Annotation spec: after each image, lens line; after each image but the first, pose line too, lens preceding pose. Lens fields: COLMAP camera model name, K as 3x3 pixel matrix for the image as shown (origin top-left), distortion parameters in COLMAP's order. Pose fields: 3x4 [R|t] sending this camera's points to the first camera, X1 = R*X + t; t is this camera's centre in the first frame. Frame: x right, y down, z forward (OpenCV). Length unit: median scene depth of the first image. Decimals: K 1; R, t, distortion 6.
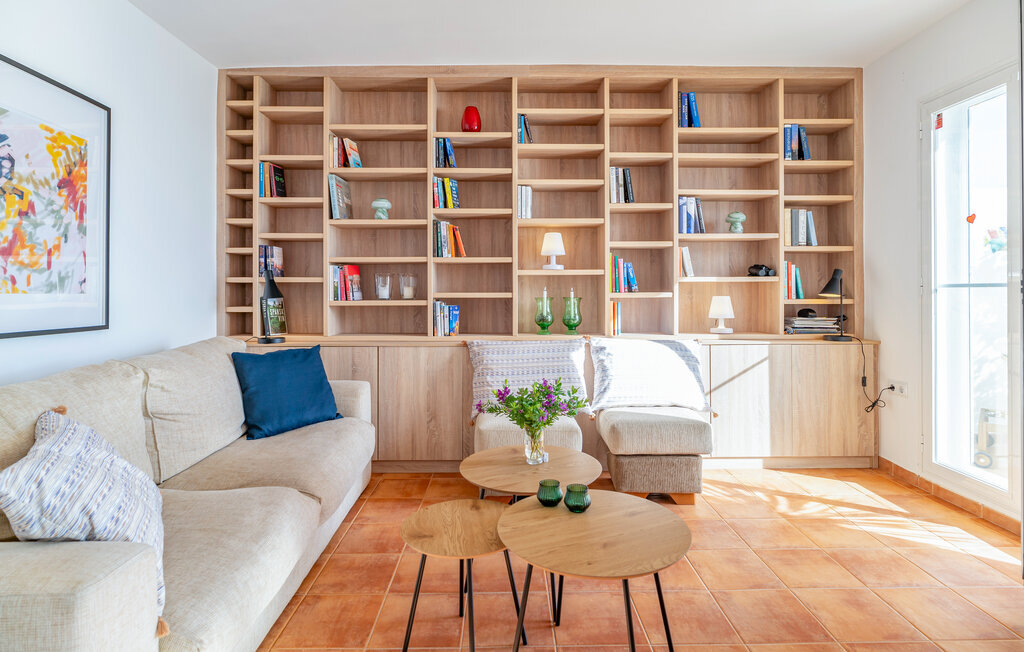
lens RADIAL K [[529.7, 0, 504.2], [0, 529.7, 278.4], [0, 0, 1]] dist [-0.011401, 0.002452]
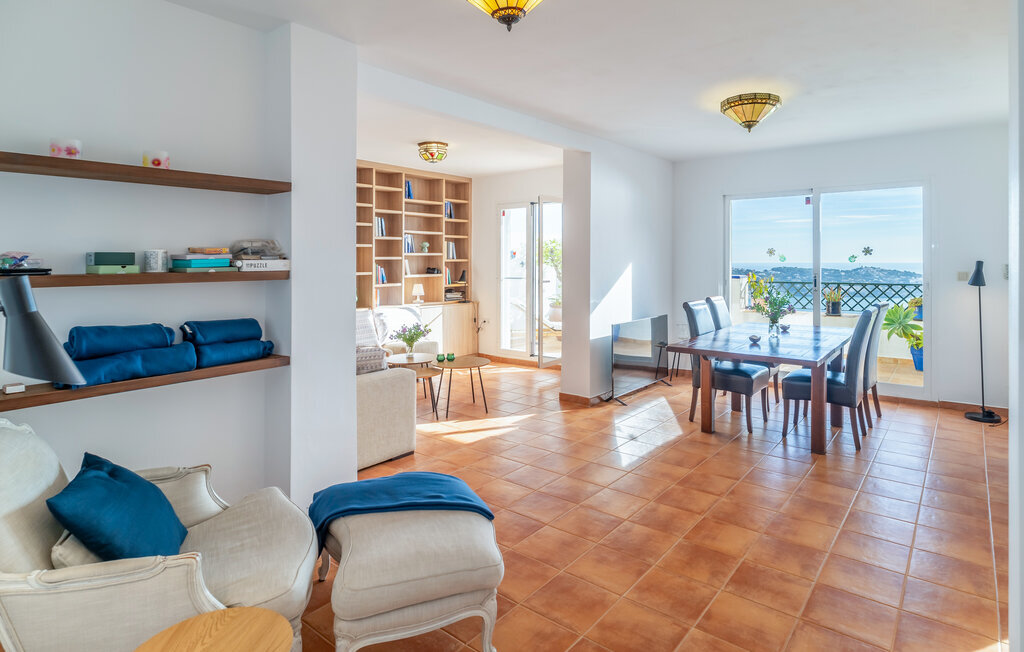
lens RADIAL K [[529.7, 0, 514.7], [0, 529.7, 264.5], [0, 0, 1]] dist [-0.011401, 0.002452]
pose [[0.640756, -0.004891, 0.767729, -0.906591], [-0.008114, 0.999881, 0.013142, -0.071175], [-0.767701, -0.014651, 0.640640, -0.560144]]
